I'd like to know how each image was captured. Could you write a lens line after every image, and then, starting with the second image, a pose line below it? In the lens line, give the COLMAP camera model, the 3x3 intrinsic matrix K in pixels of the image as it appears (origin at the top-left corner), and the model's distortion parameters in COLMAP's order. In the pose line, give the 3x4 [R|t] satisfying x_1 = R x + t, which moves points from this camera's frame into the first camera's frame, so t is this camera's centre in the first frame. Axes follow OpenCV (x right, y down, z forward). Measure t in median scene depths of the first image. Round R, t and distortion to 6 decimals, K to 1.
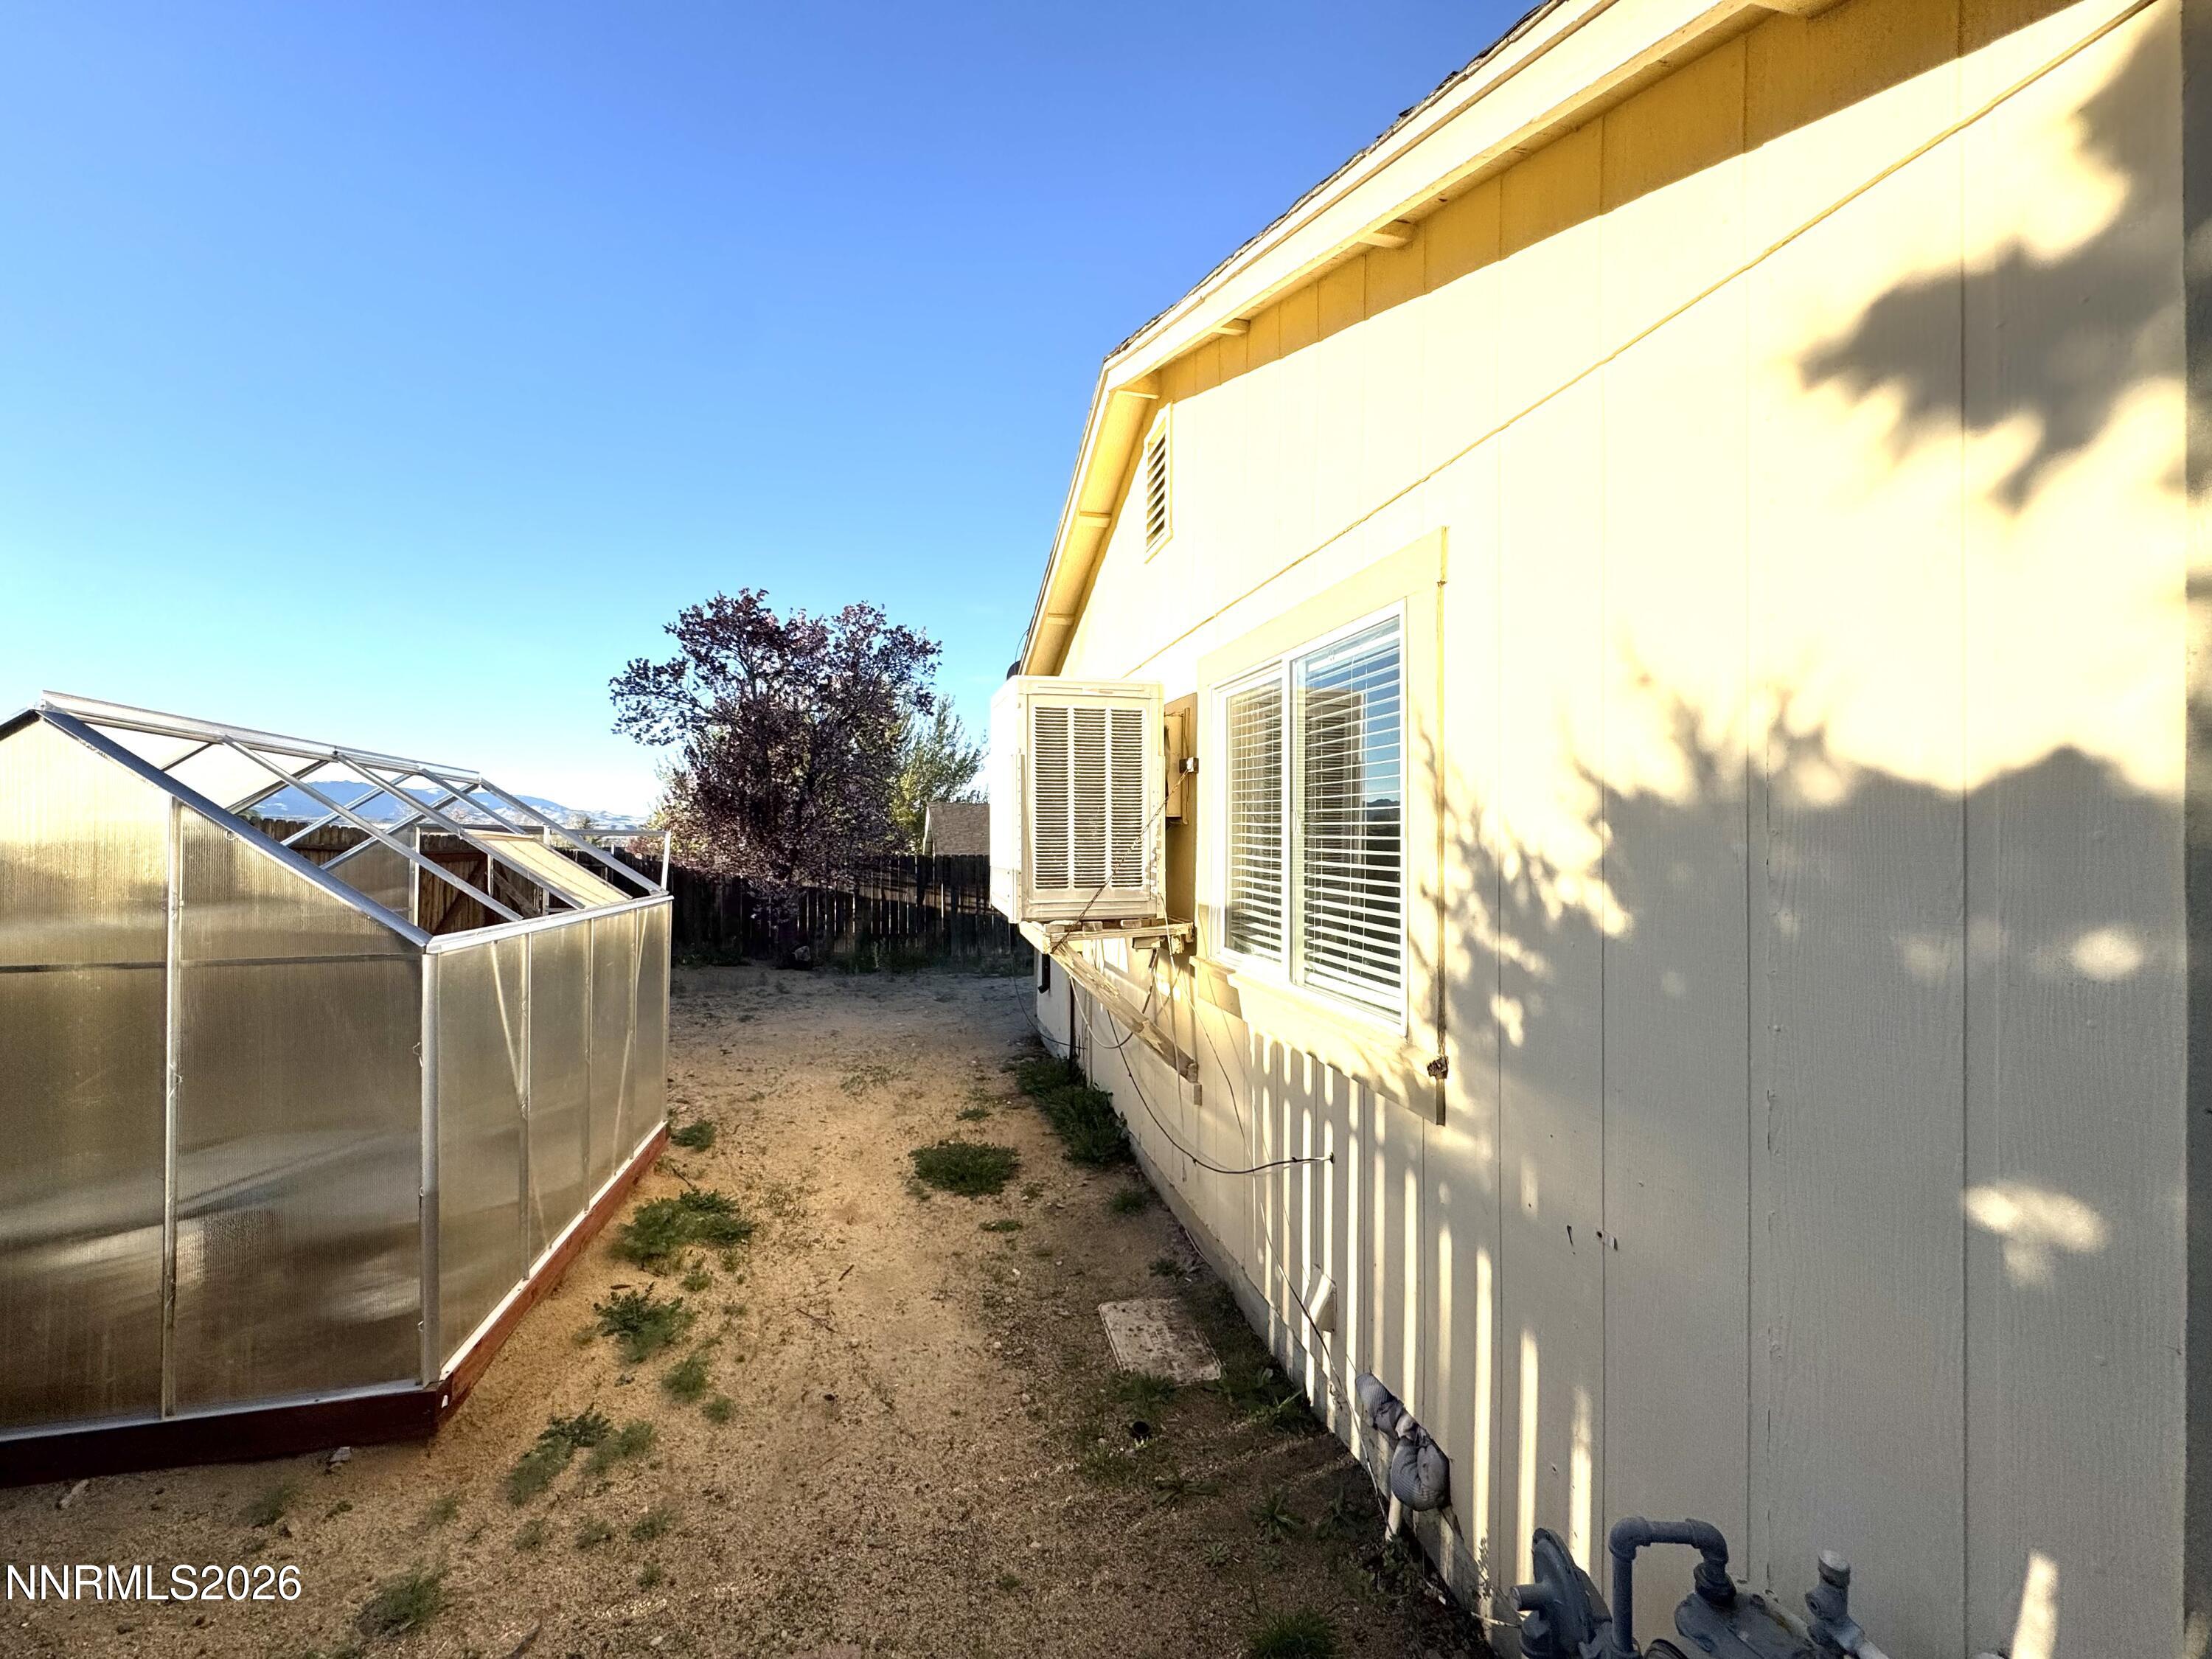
lens RADIAL K [[880.7, 0, 1106.6], [0, 880.7, 827.6], [0, 0, 1]] dist [-0.002669, -0.000247]
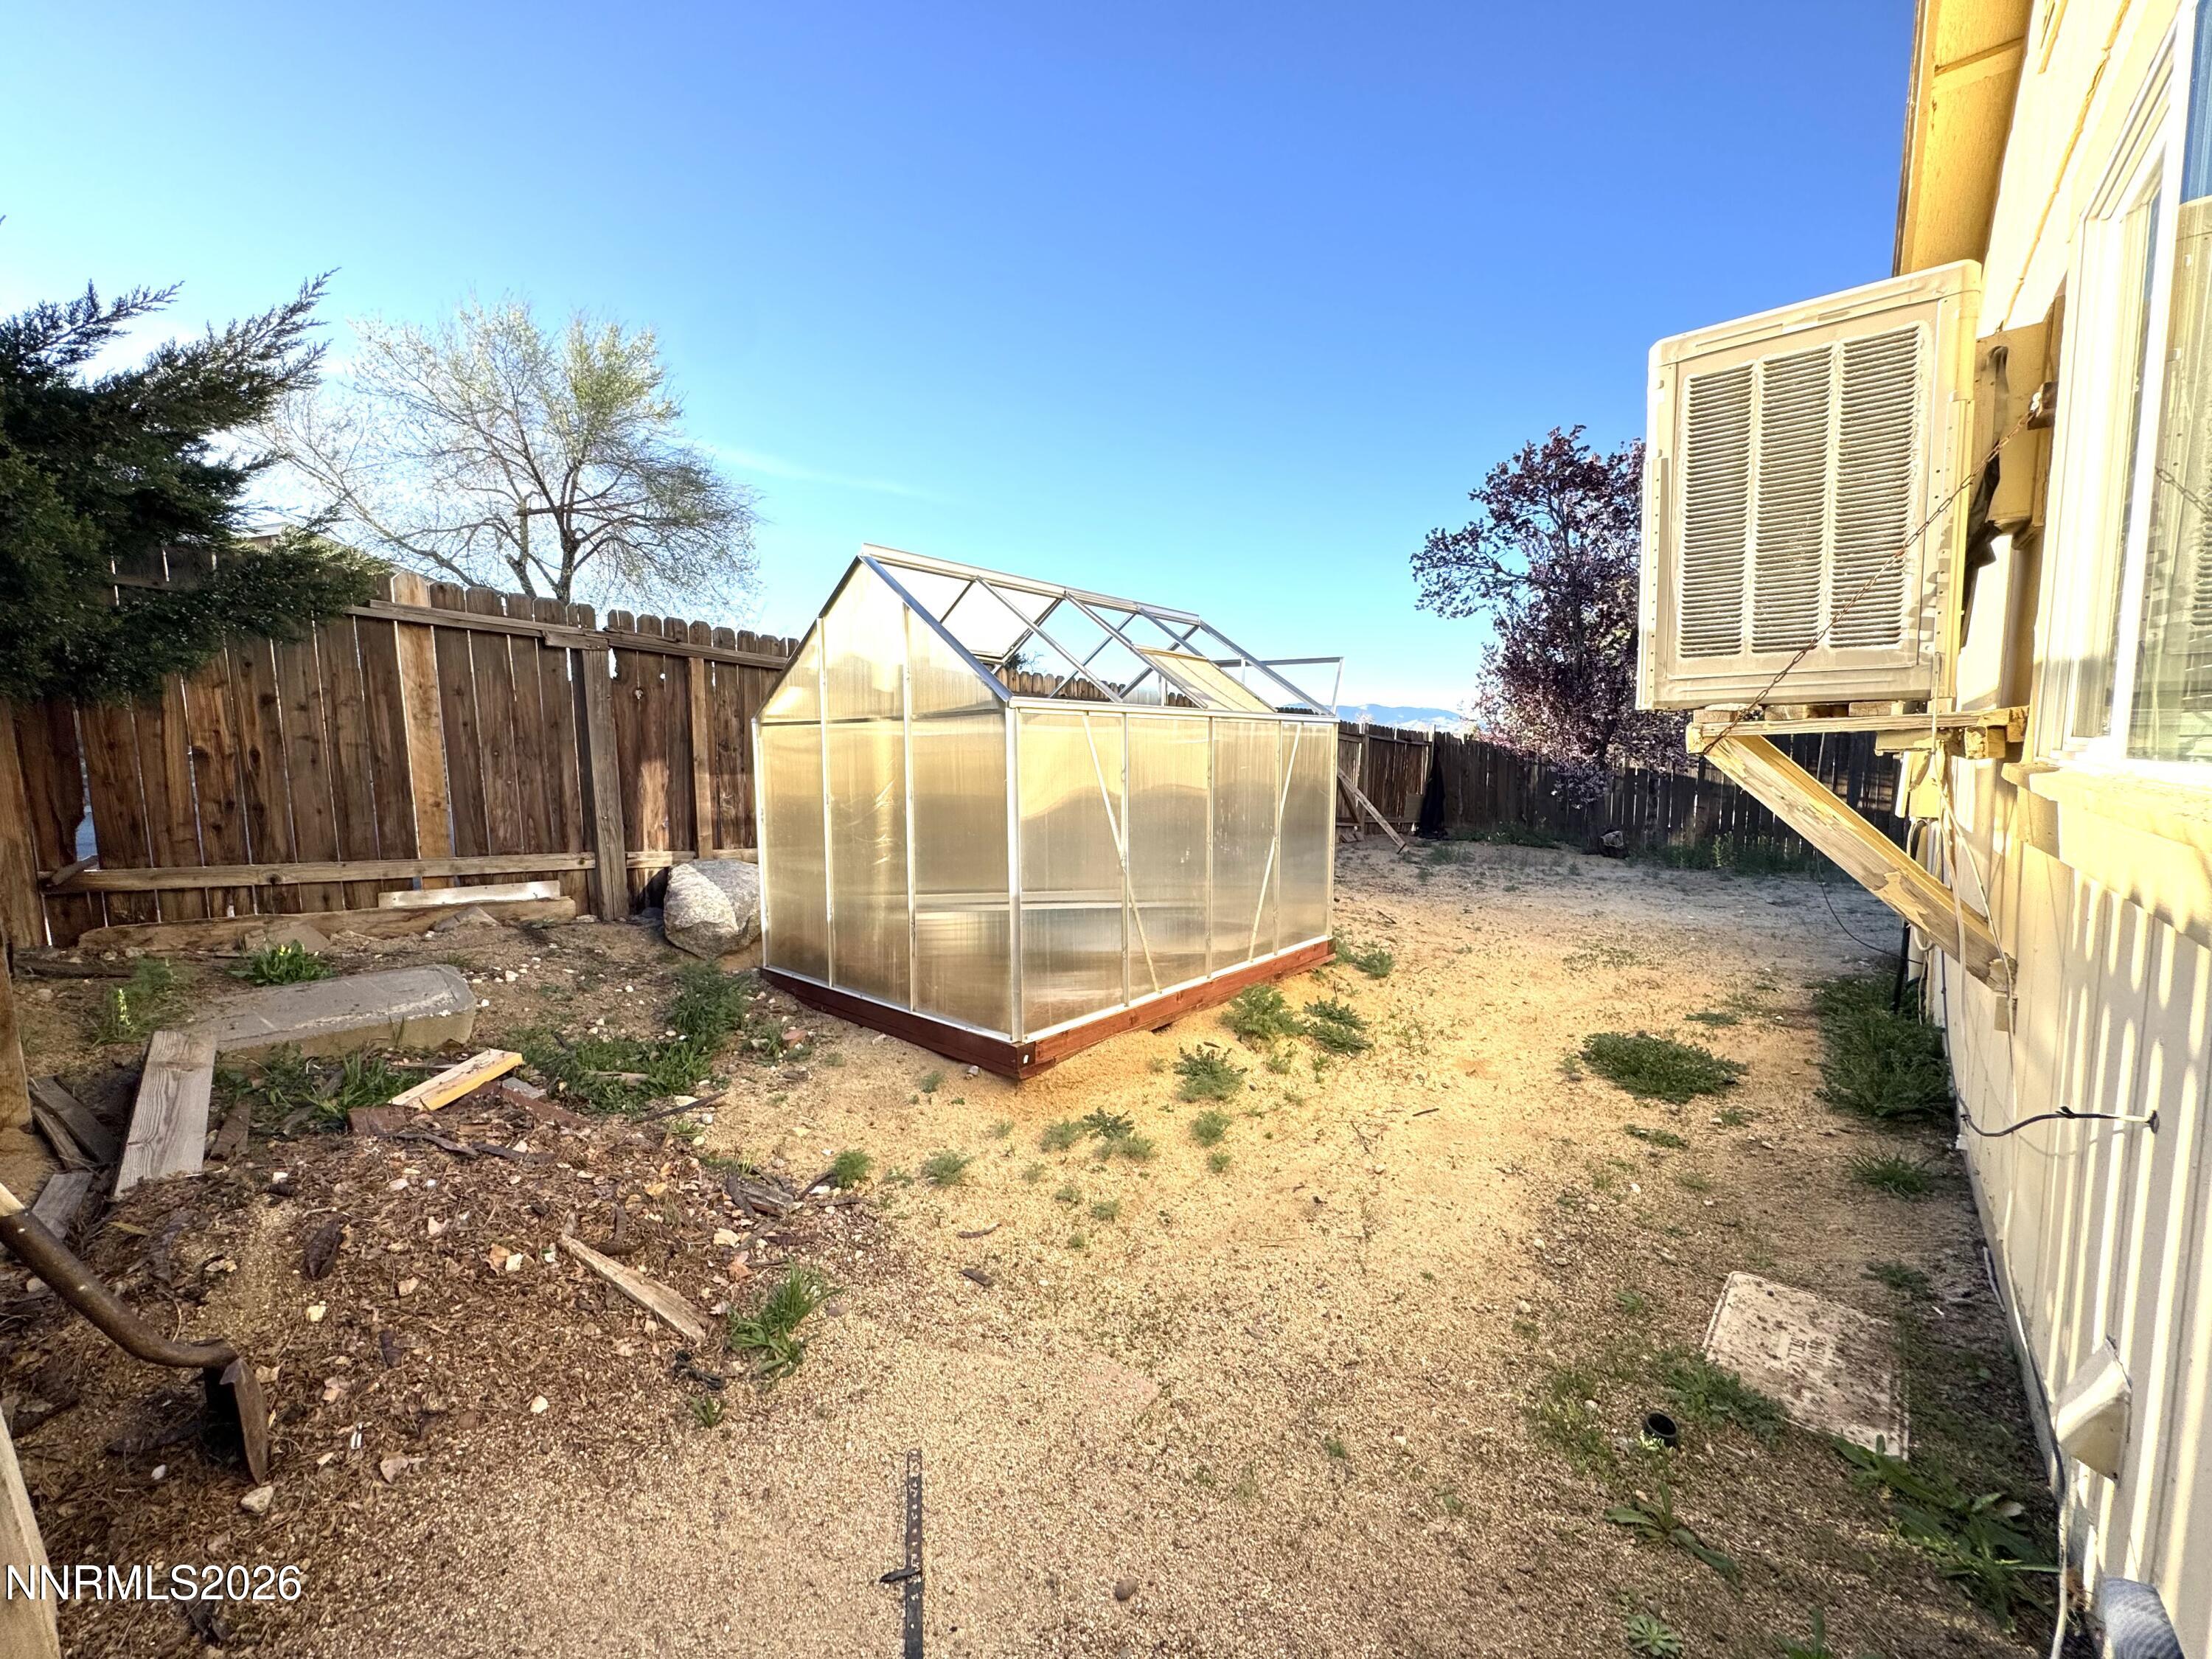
lens RADIAL K [[880.7, 0, 1104.6], [0, 880.7, 827.6], [0, 0, 1]] dist [-0.002669, -0.000247]
pose [[0.591551, 0.064988, -0.803645, 0.192881], [0.019984, 0.995258, 0.095193, 0.115506], [0.806020, -0.072372, 0.587447, 0.212359]]
